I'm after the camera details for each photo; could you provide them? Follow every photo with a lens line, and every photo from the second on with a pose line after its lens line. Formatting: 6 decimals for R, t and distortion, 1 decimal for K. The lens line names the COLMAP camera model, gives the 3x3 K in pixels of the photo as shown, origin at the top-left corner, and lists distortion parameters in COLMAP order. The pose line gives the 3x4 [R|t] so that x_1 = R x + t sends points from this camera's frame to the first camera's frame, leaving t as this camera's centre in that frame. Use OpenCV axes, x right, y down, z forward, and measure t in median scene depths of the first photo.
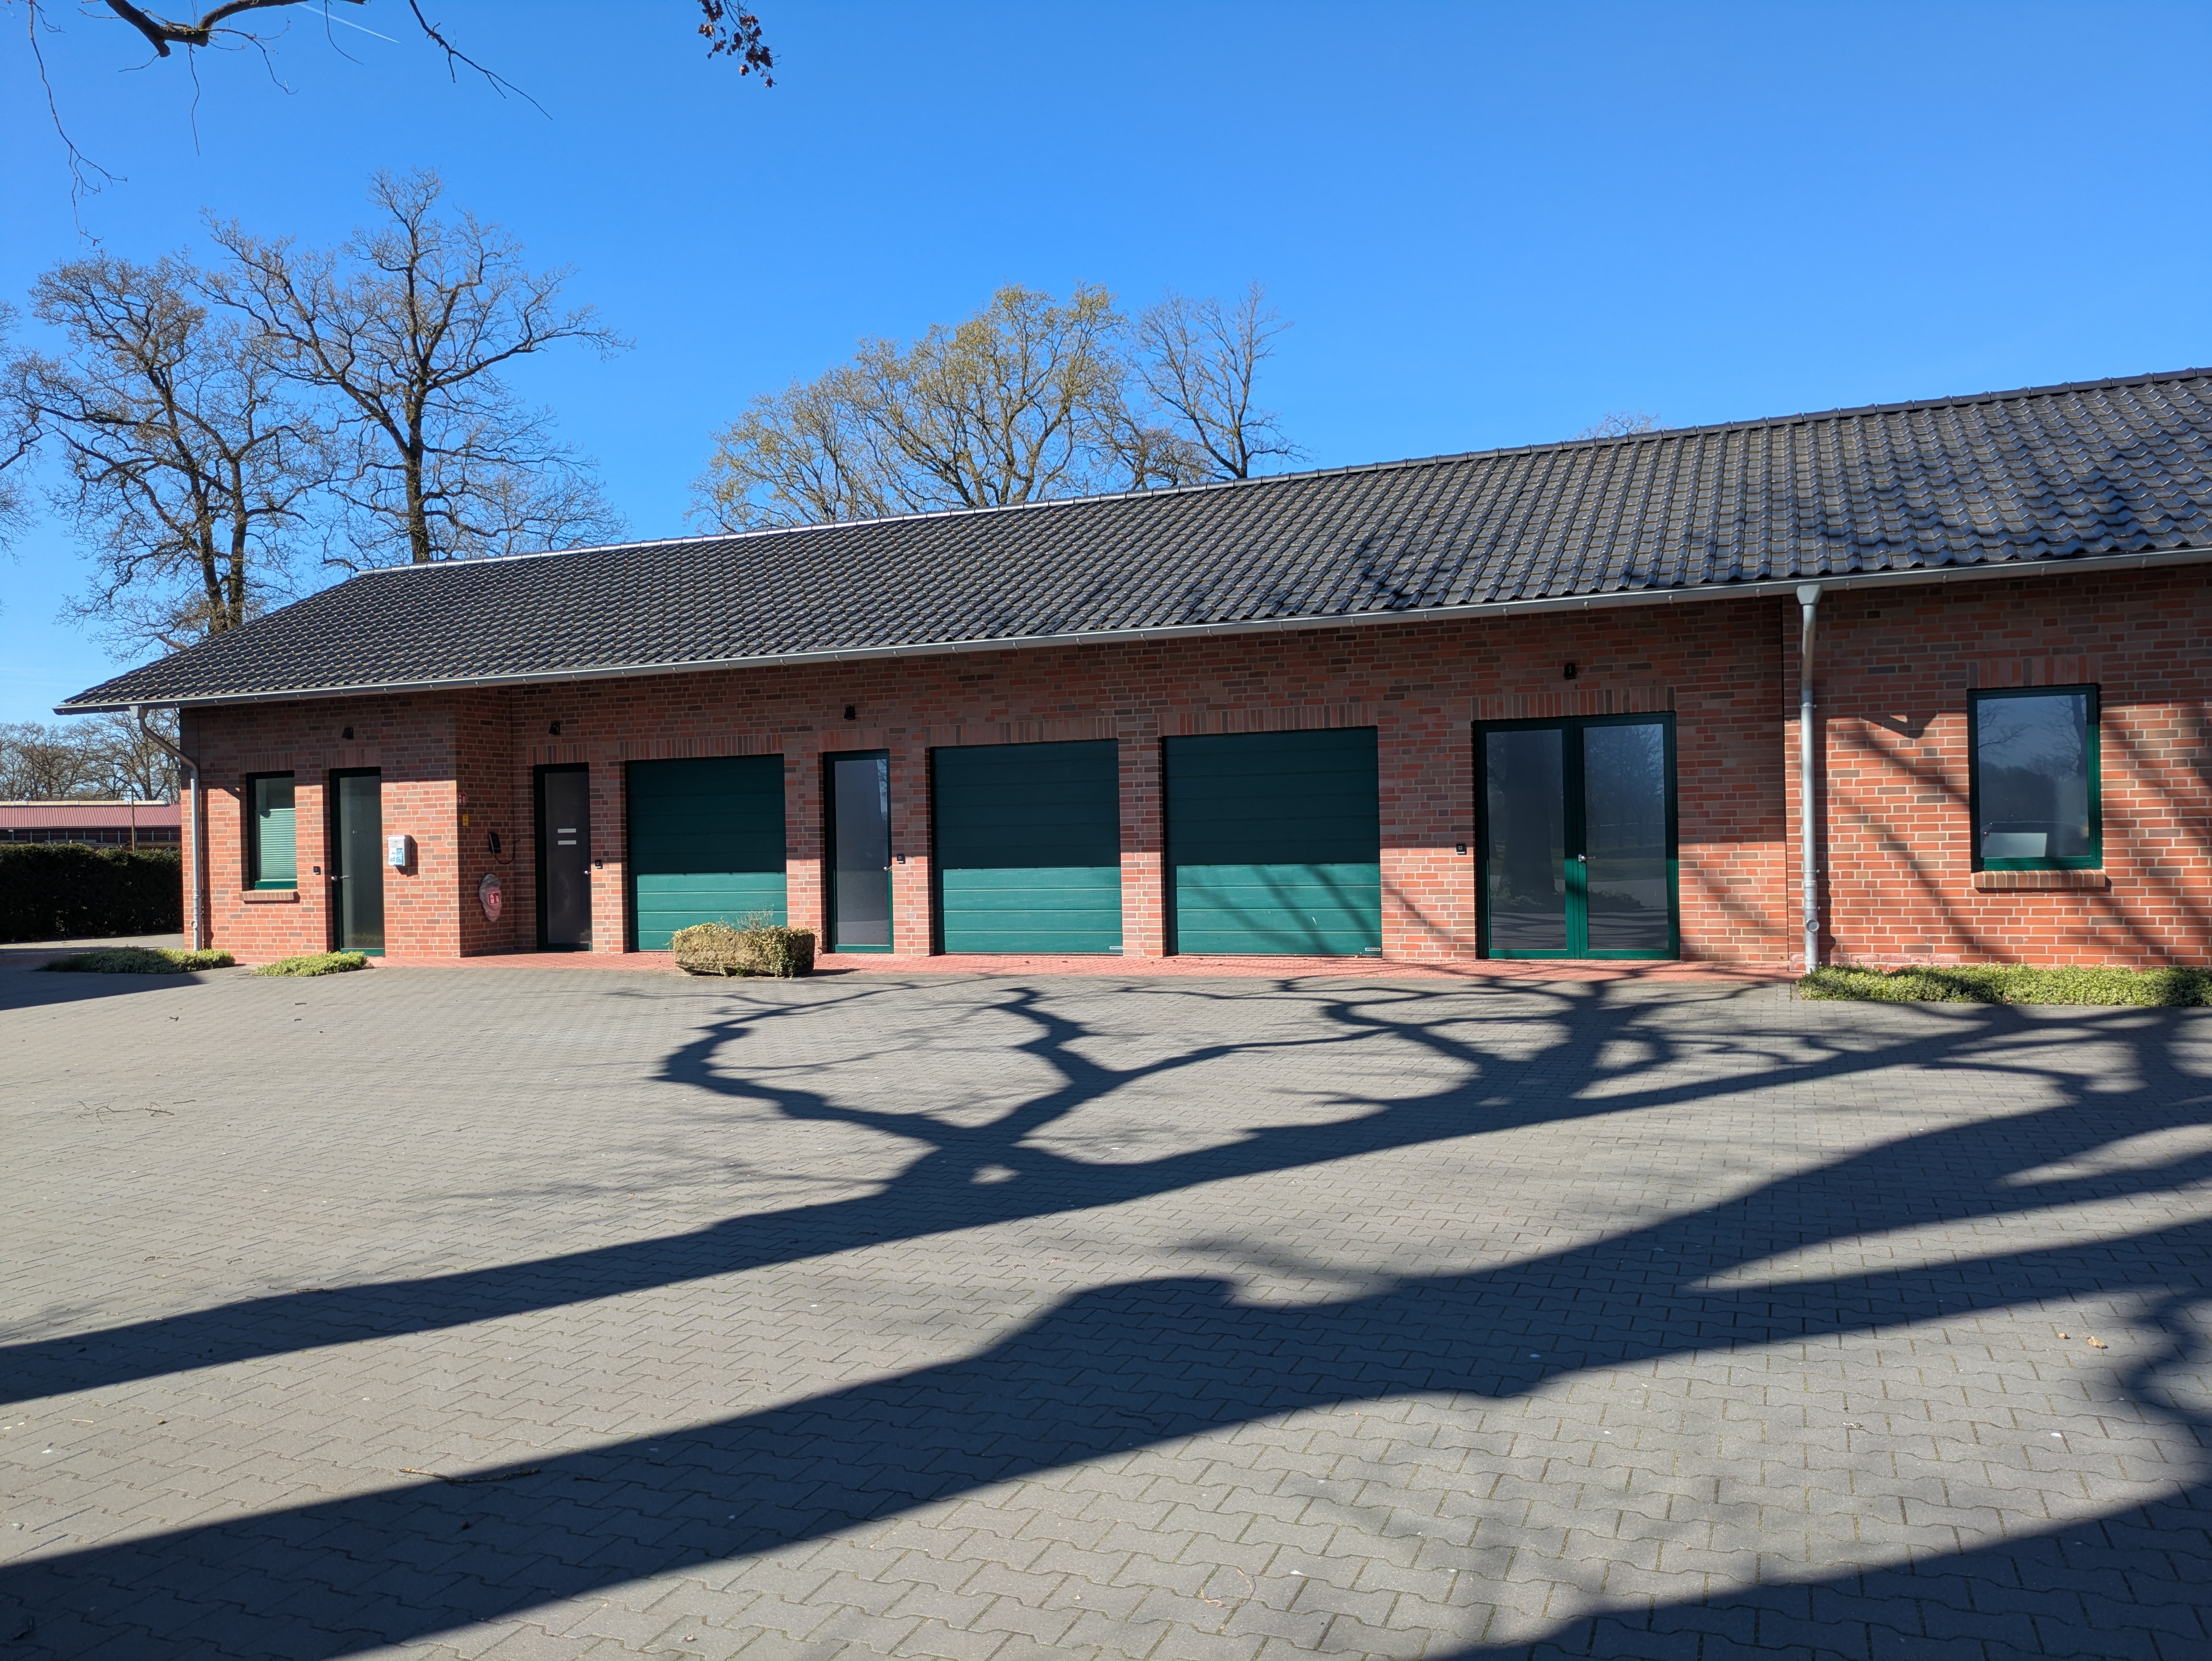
lens RADIAL K [[1619.7, 0, 1106.0], [0, 1619.7, 830.5], [0, 0, 1]] dist [0.004733, 0.000385]
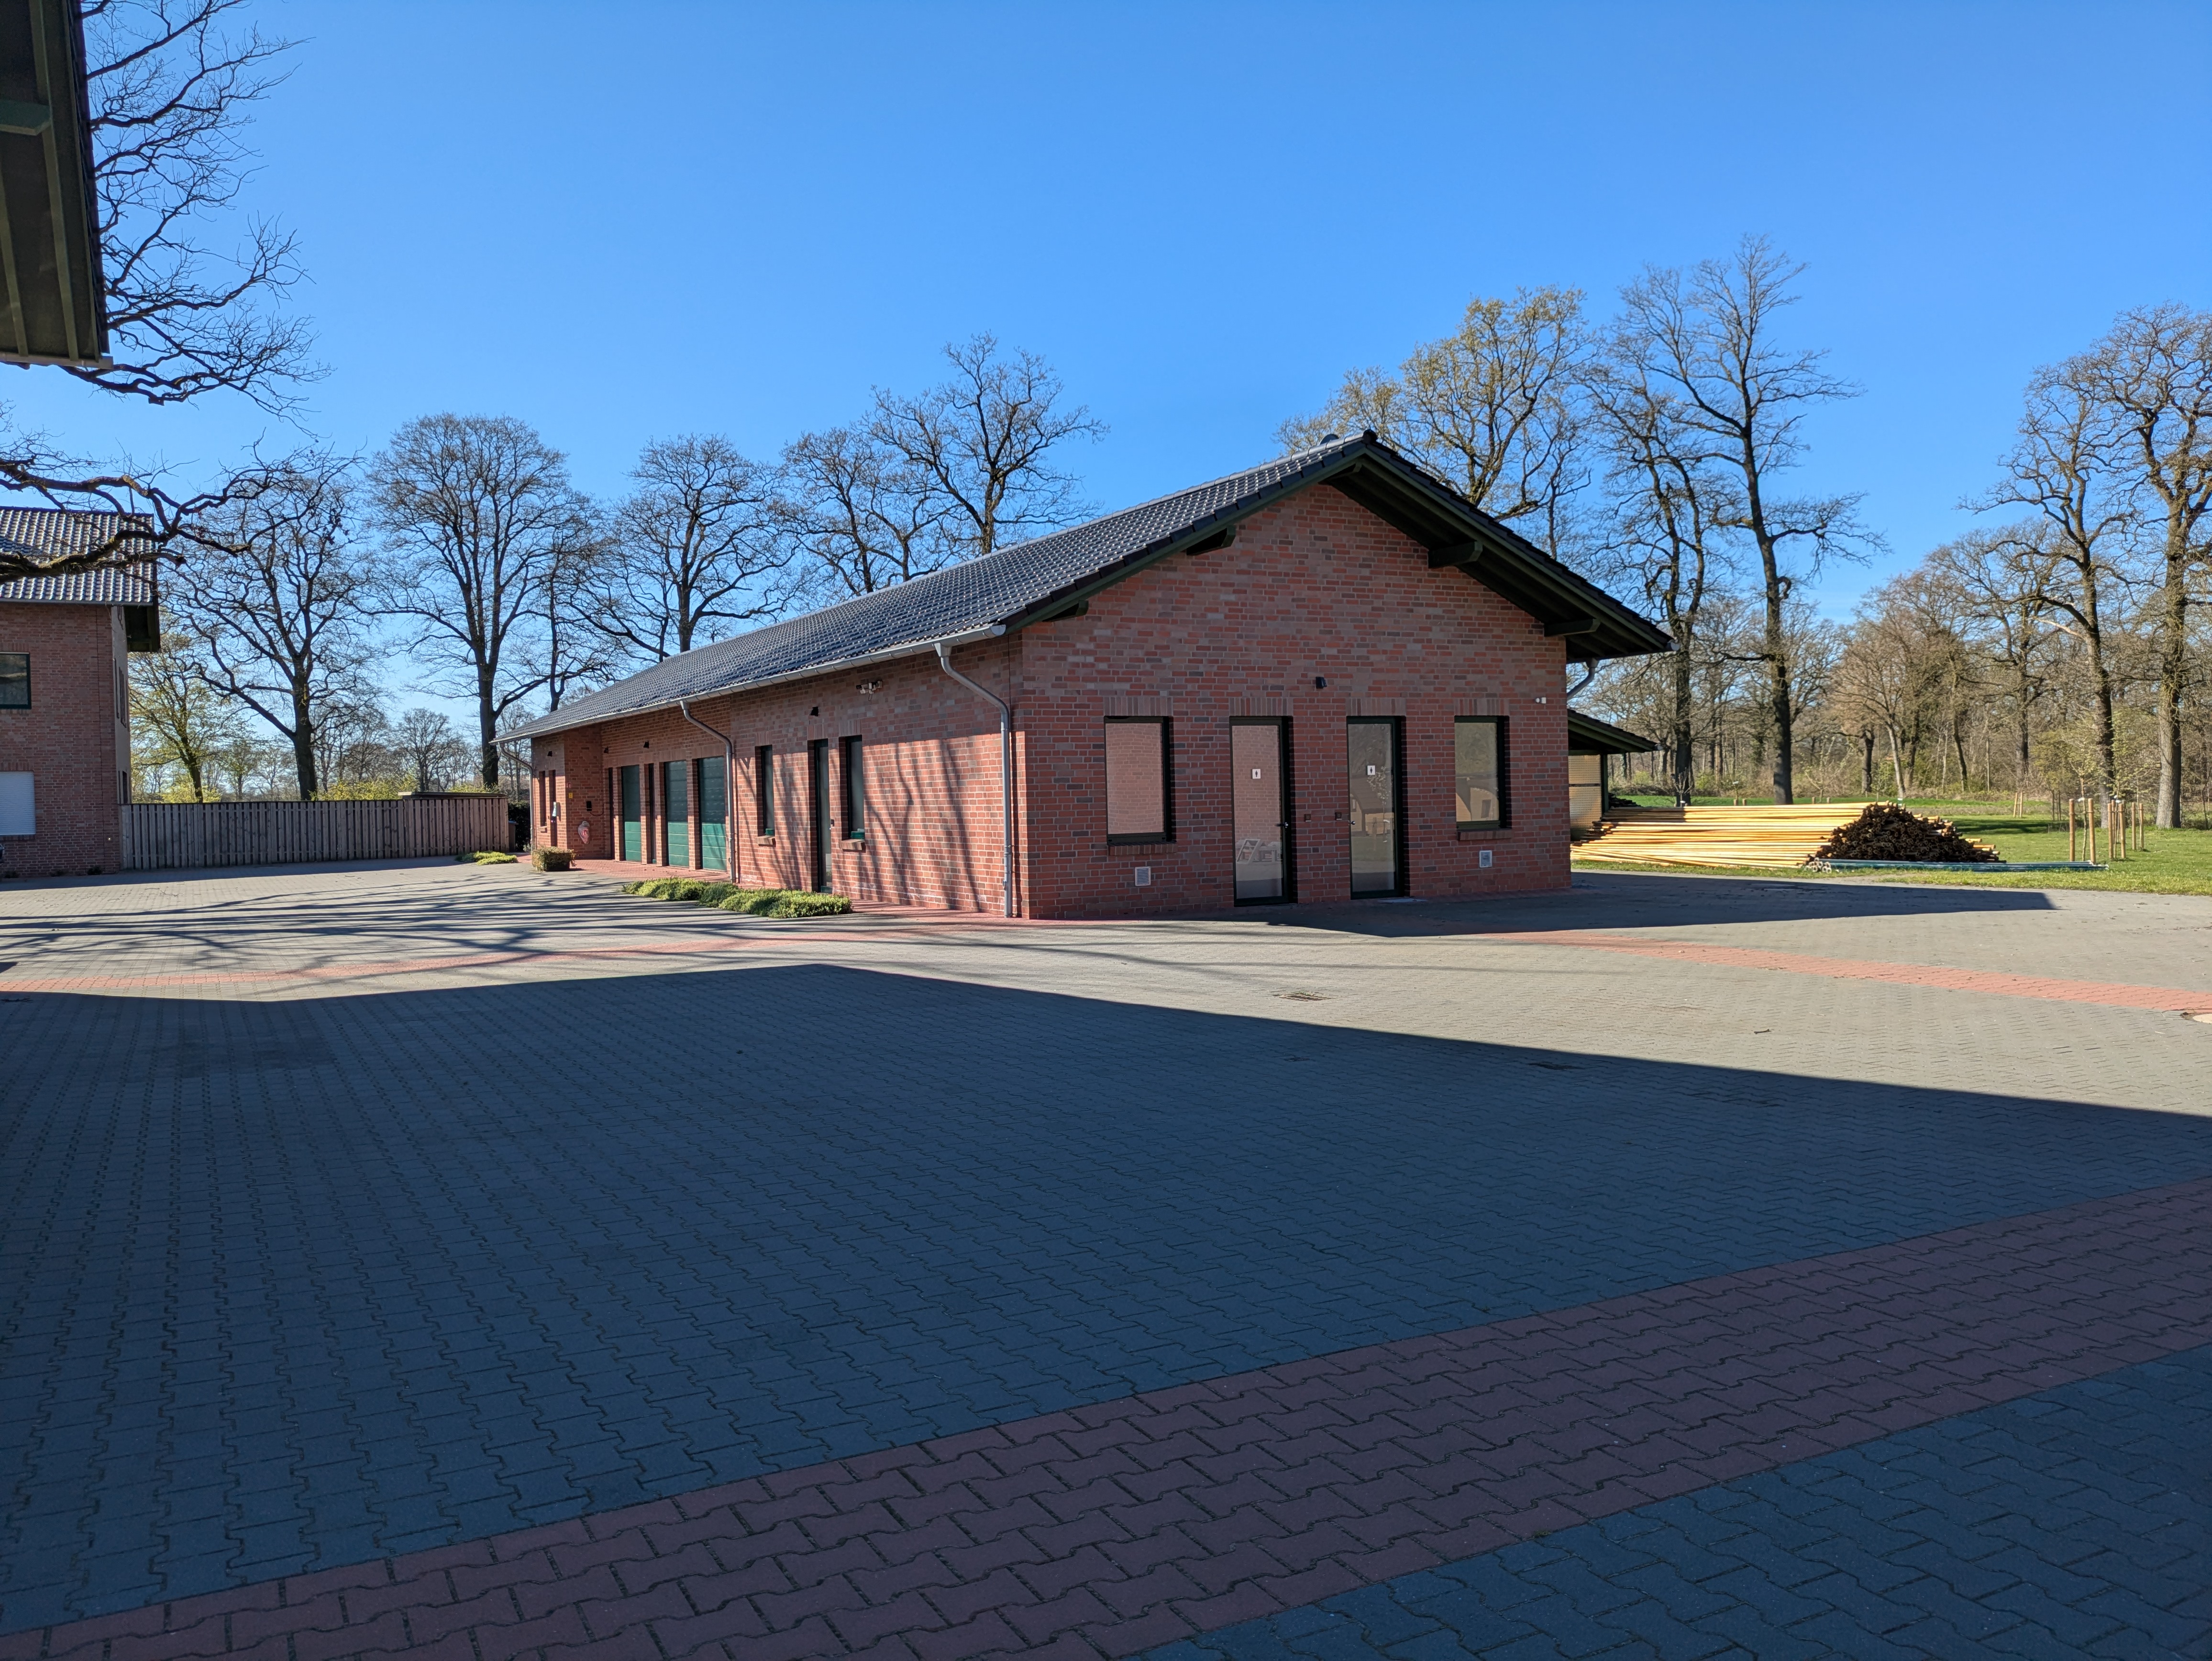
lens RADIAL K [[1575.8, 0, 1101.6], [0, 1575.8, 790.8], [0, 0, 1]] dist [0.001611, 0.004330]
pose [[0.758161, 0.012077, -0.651956, 0.632027], [0.004836, 0.999697, 0.024142, -0.024660], [0.652050, -0.021456, 0.757872, -0.033390]]
